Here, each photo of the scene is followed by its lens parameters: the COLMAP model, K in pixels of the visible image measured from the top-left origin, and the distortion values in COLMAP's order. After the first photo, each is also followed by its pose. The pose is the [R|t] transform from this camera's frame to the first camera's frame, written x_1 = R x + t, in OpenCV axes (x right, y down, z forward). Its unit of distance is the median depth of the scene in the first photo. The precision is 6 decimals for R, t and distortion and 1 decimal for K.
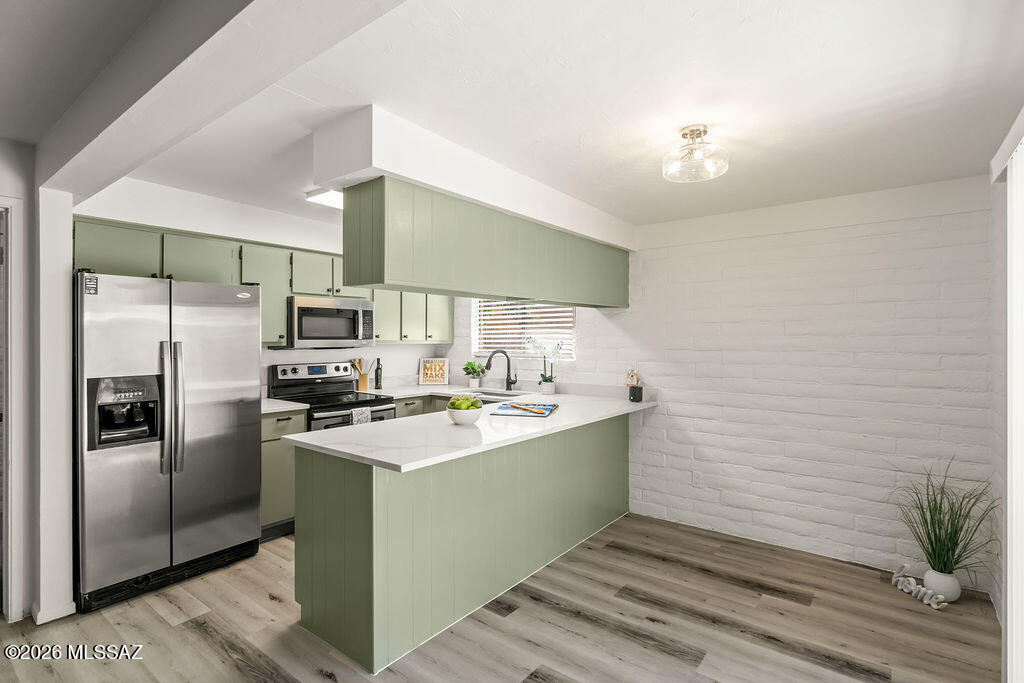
lens RADIAL K [[505.0, 0, 509.3], [0, 505.0, 339.5], [0, 0, 1]] dist [0.001215, 0.000155]
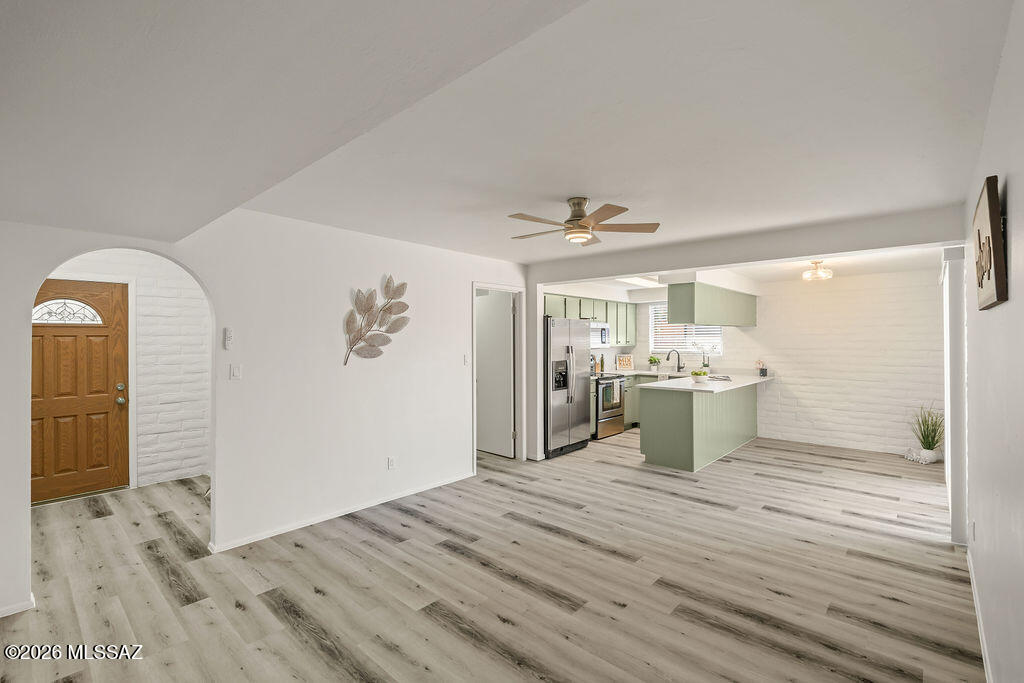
lens RADIAL K [[458.5, 0, 515.4], [0, 458.5, 336.1], [0, 0, 1]] dist [-0.002737, -0.001099]
pose [[0.997256, -0.004211, -0.073914, -0.538945], [0.003378, 0.999929, -0.011389, -0.011461], [0.073957, 0.011108, 0.997200, -0.767515]]
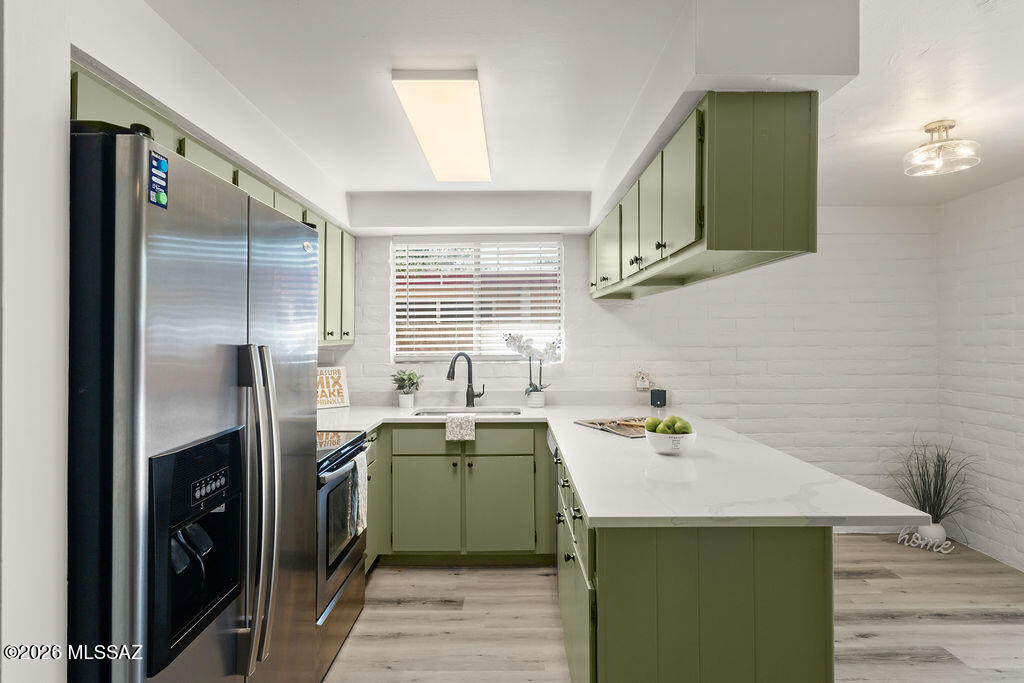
lens RADIAL K [[582.8, 0, 512.2], [0, 582.8, 336.7], [0, 0, 1]] dist [-0.006520, 0.002003]
pose [[0.789007, -0.005777, 0.614357, -0.561260], [0.007187, 0.999974, 0.000172, -0.000763], [-0.614342, 0.004280, 0.789028, 0.351252]]
